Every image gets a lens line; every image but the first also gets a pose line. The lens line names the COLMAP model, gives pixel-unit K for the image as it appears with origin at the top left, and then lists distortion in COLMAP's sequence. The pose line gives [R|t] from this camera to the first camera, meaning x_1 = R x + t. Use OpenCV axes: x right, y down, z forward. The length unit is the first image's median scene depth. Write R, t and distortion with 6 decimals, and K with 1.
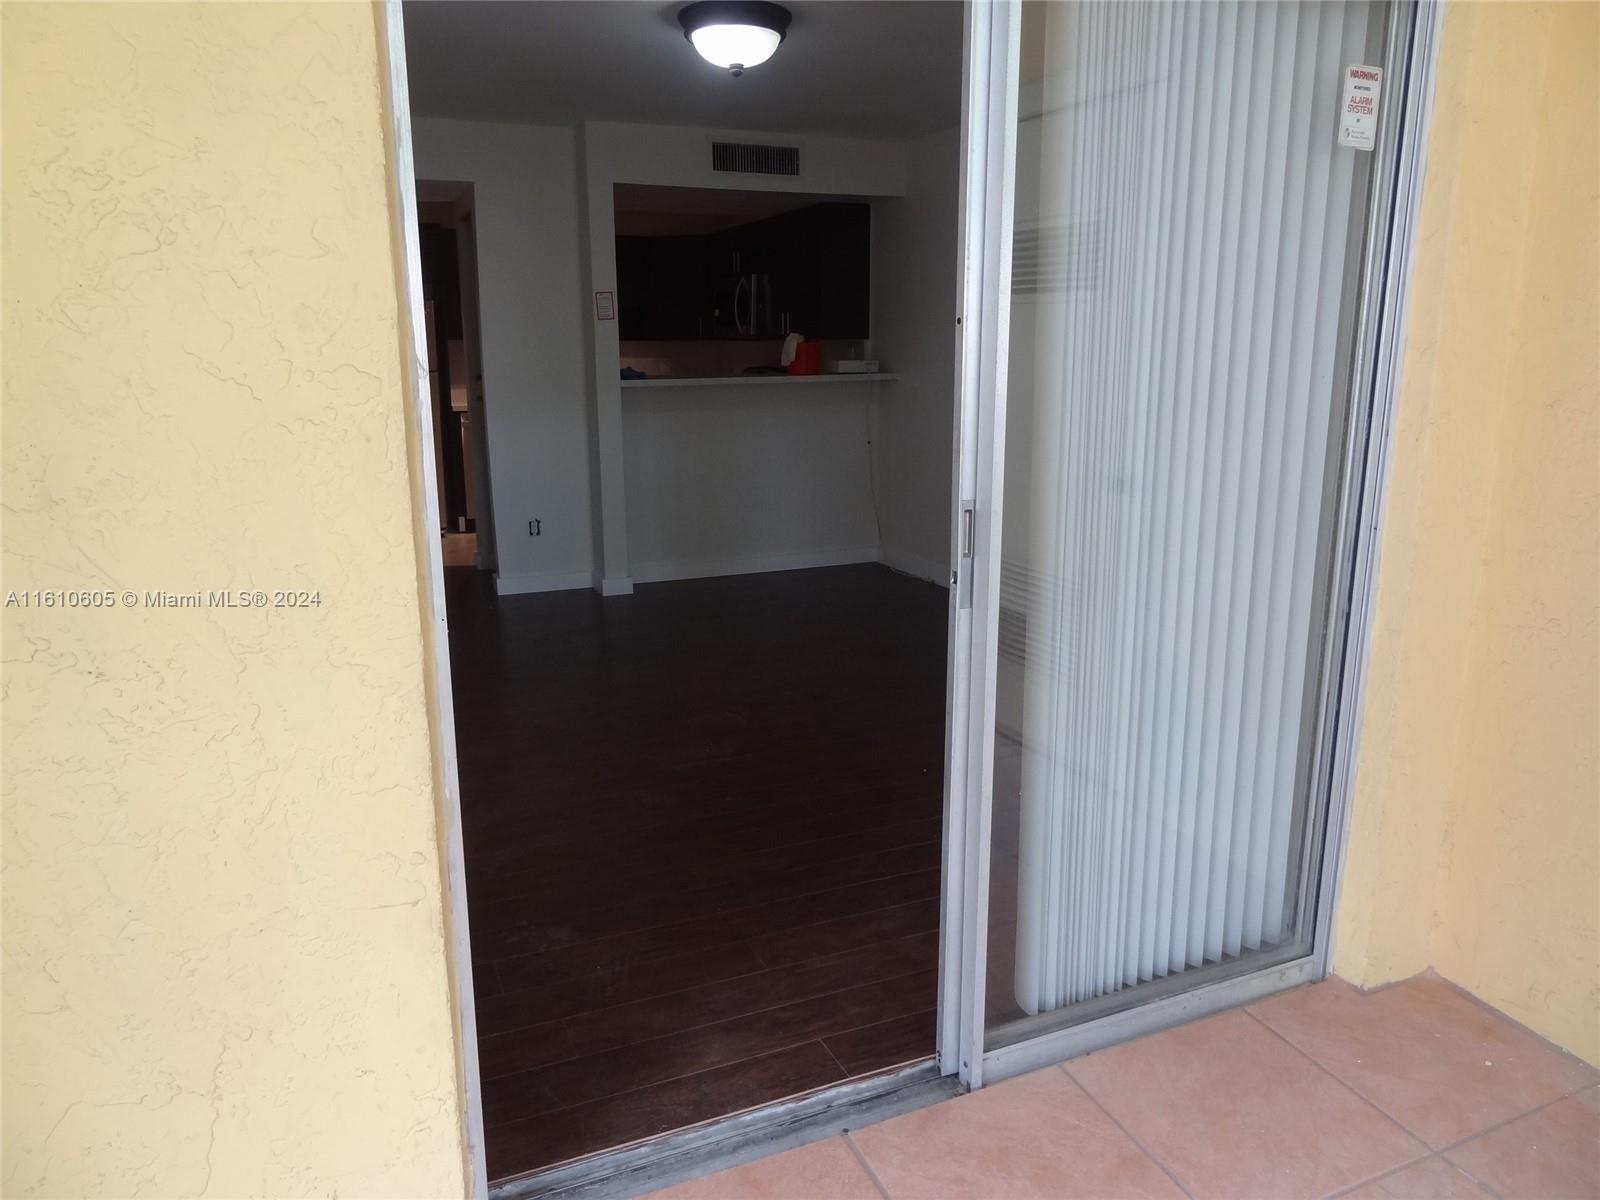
lens RADIAL K [[1117.2, 0, 800.3], [0, 1117.2, 590.4], [0, 0, 1]] dist [0.000634, 0.002296]
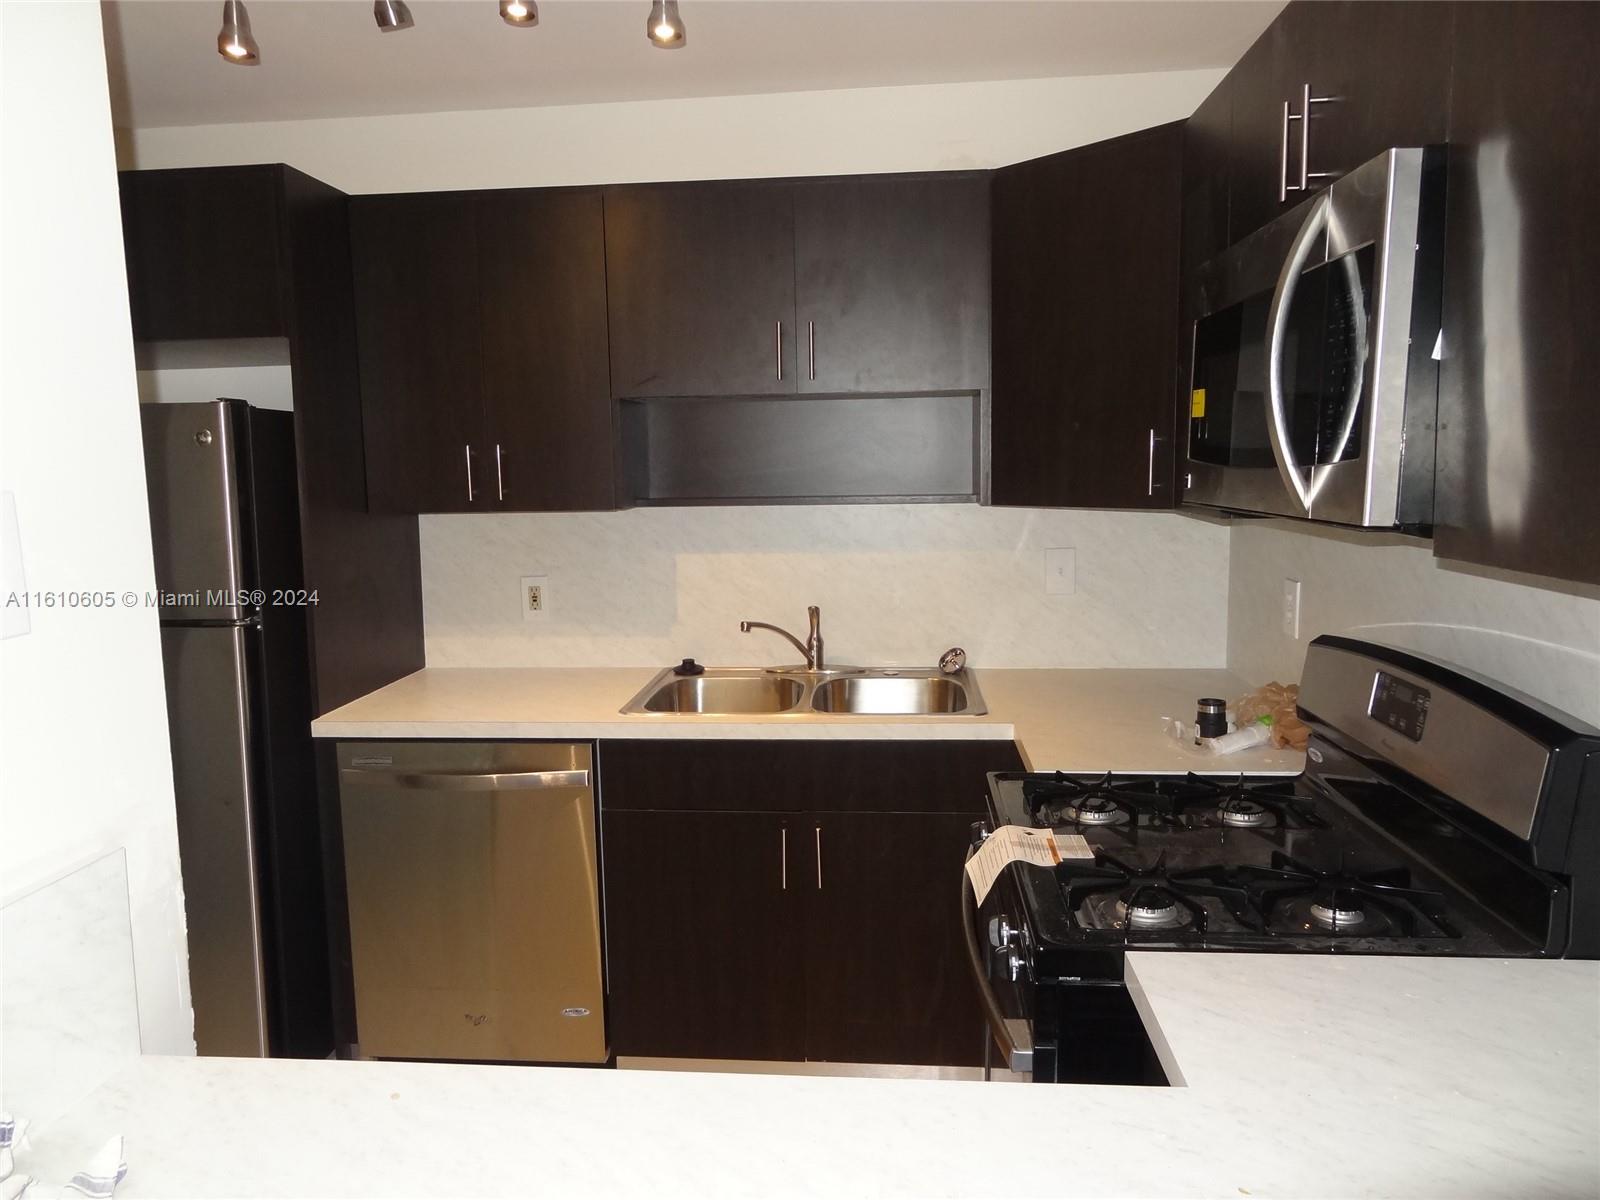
lens RADIAL K [[1089.4, 0, 800.0], [0, 1089.4, 600.0], [0, 0, 1]] dist [-0.001552, 0.000063]
pose [[0.873683, 0.040231, -0.484829, -0.126063], [-0.081256, 0.994643, -0.063892, -0.655056], [0.479661, 0.095216, 0.872272, 2.679546]]
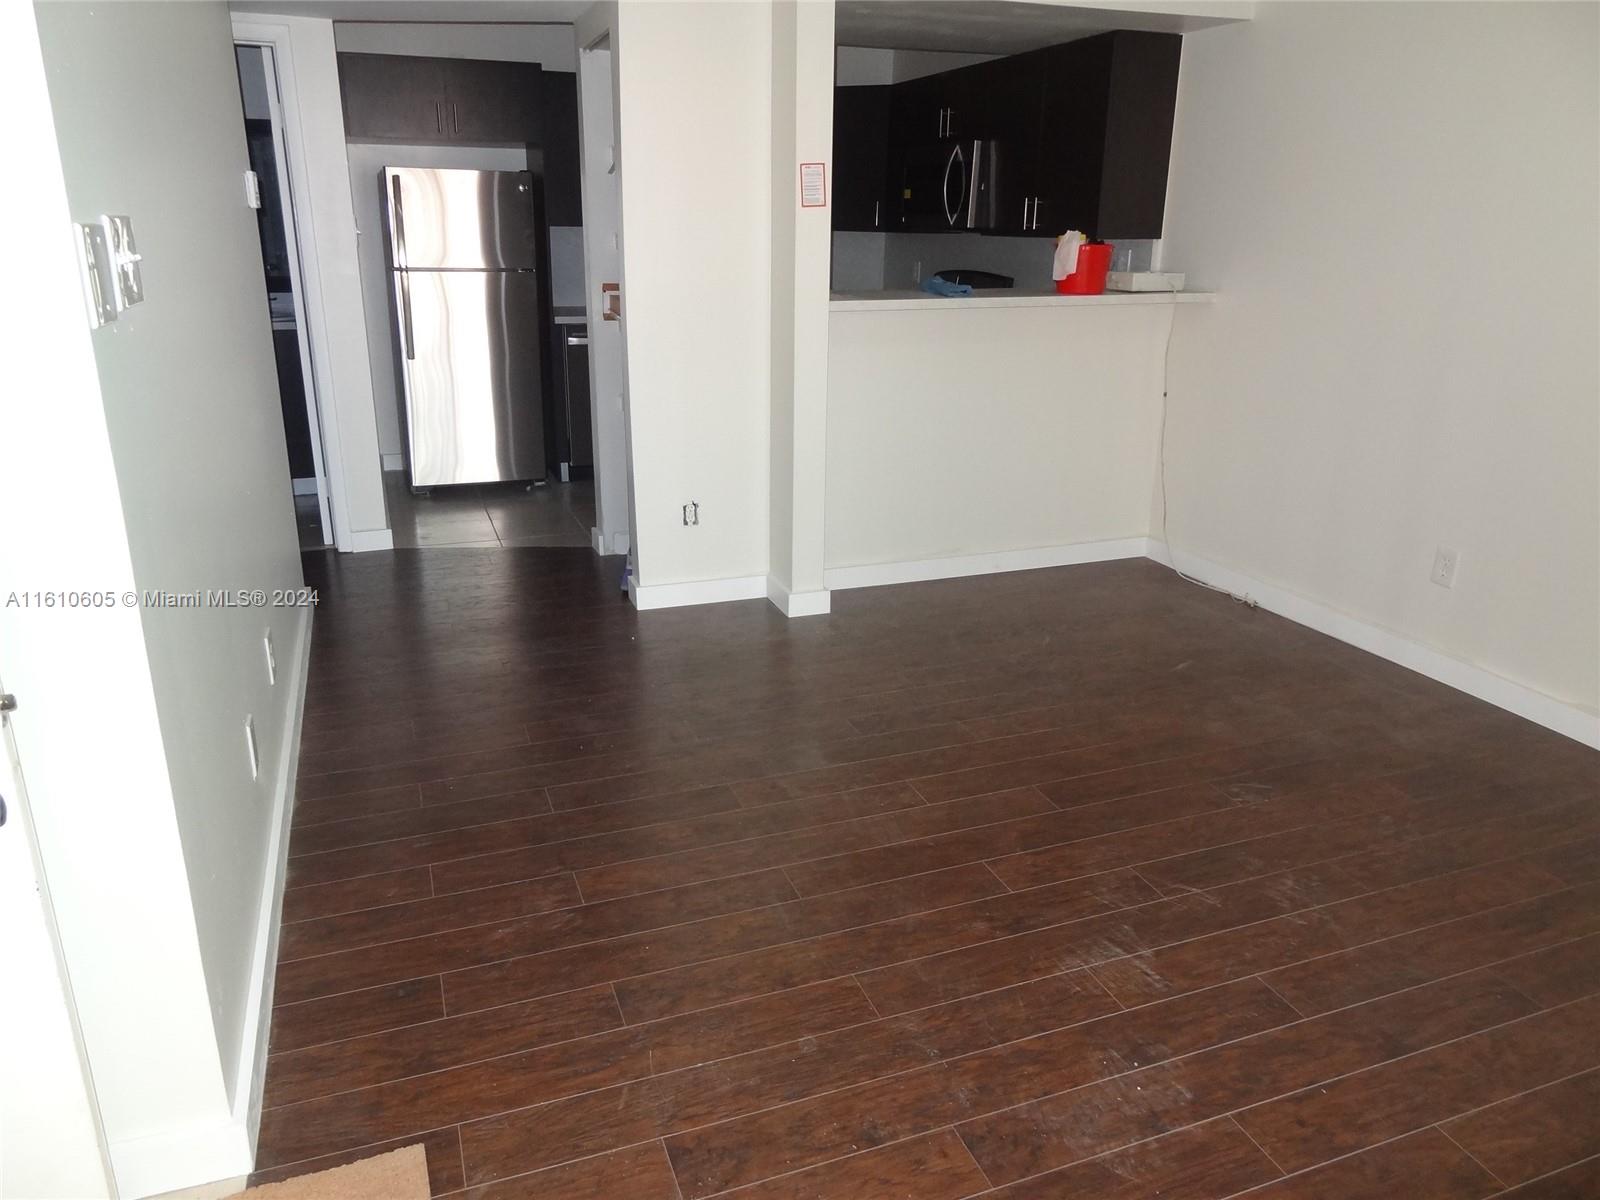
lens RADIAL K [[1117.2, 0, 800.3], [0, 1117.2, 590.4], [0, 0, 1]] dist [0.000634, 0.002296]
pose [[0.998391, 0.033115, -0.046027, -0.362403], [-0.028330, 0.994484, 0.100988, -0.214389], [0.049117, -0.099522, 0.993822, 0.827682]]
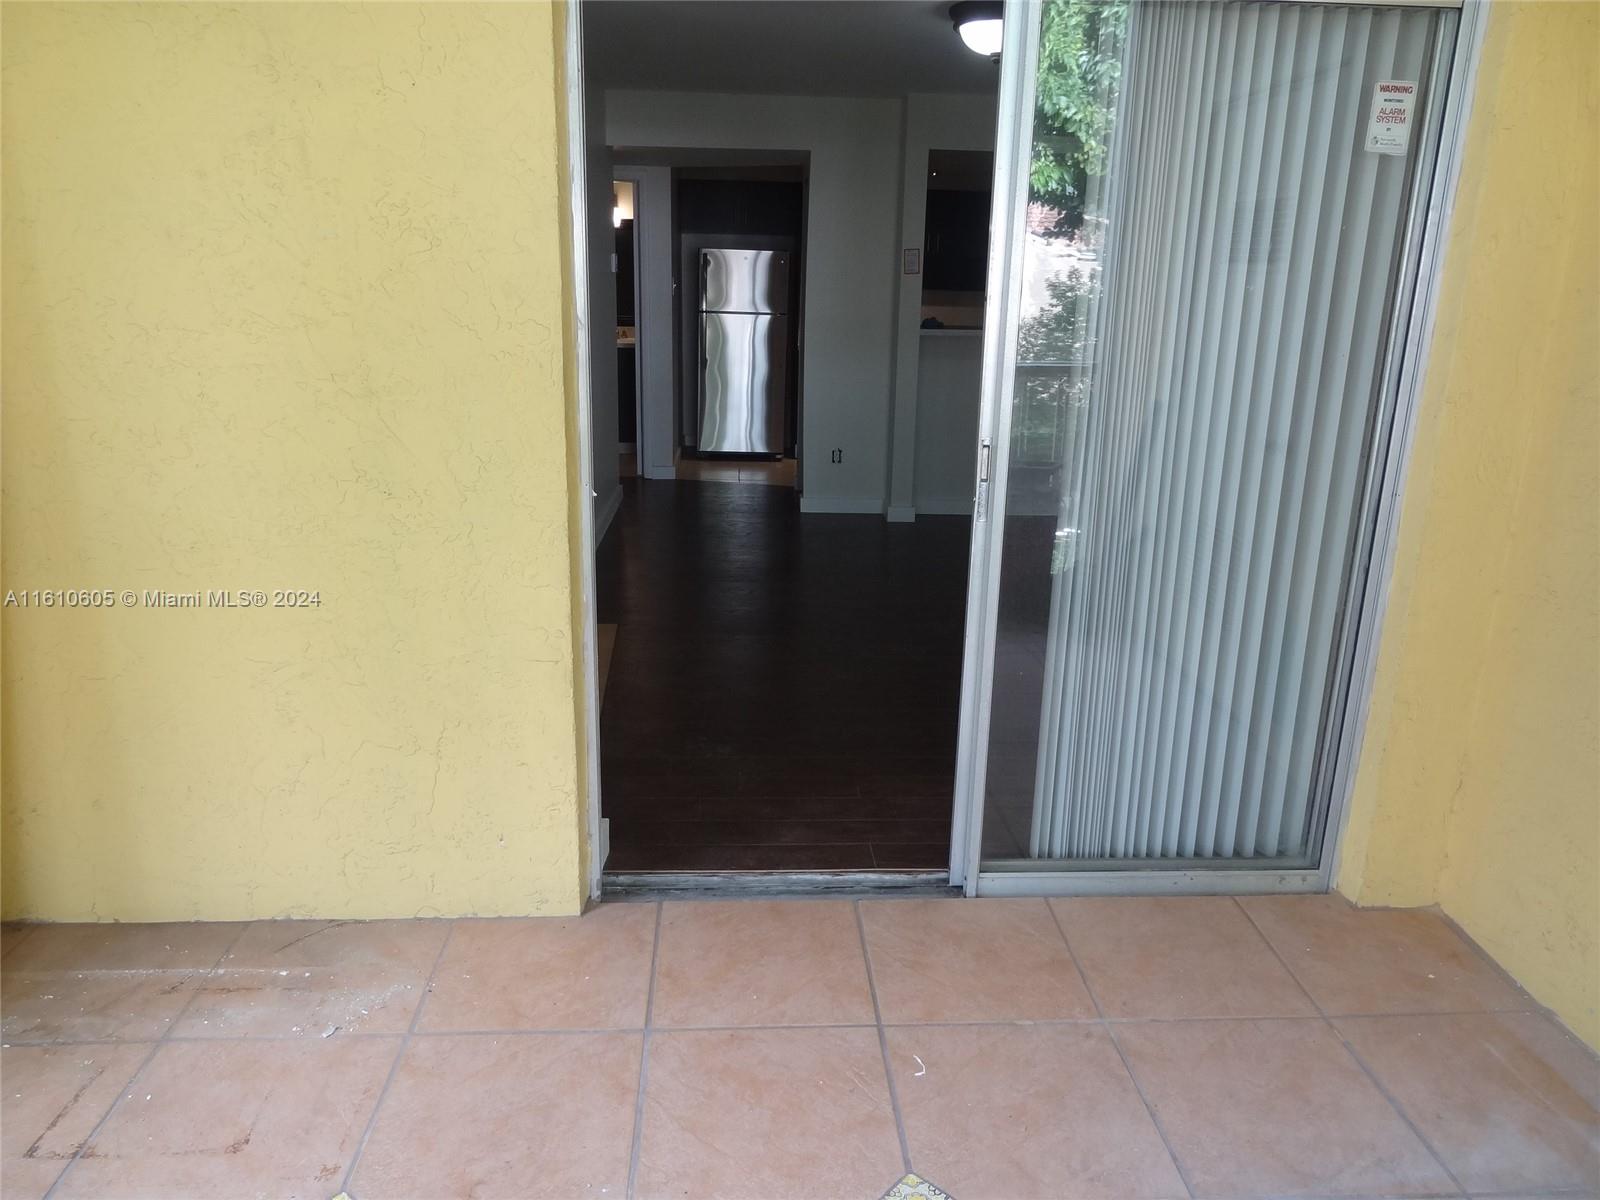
lens RADIAL K [[1127.5, 0, 804.8], [0, 1127.5, 597.9], [0, 0, 1]] dist [0.002166, -0.000339]
pose [[0.936053, 0.118758, -0.331213, 0.345678], [-0.101404, 0.992431, 0.069262, 0.028912], [0.336931, -0.031246, 0.941011, -0.263743]]
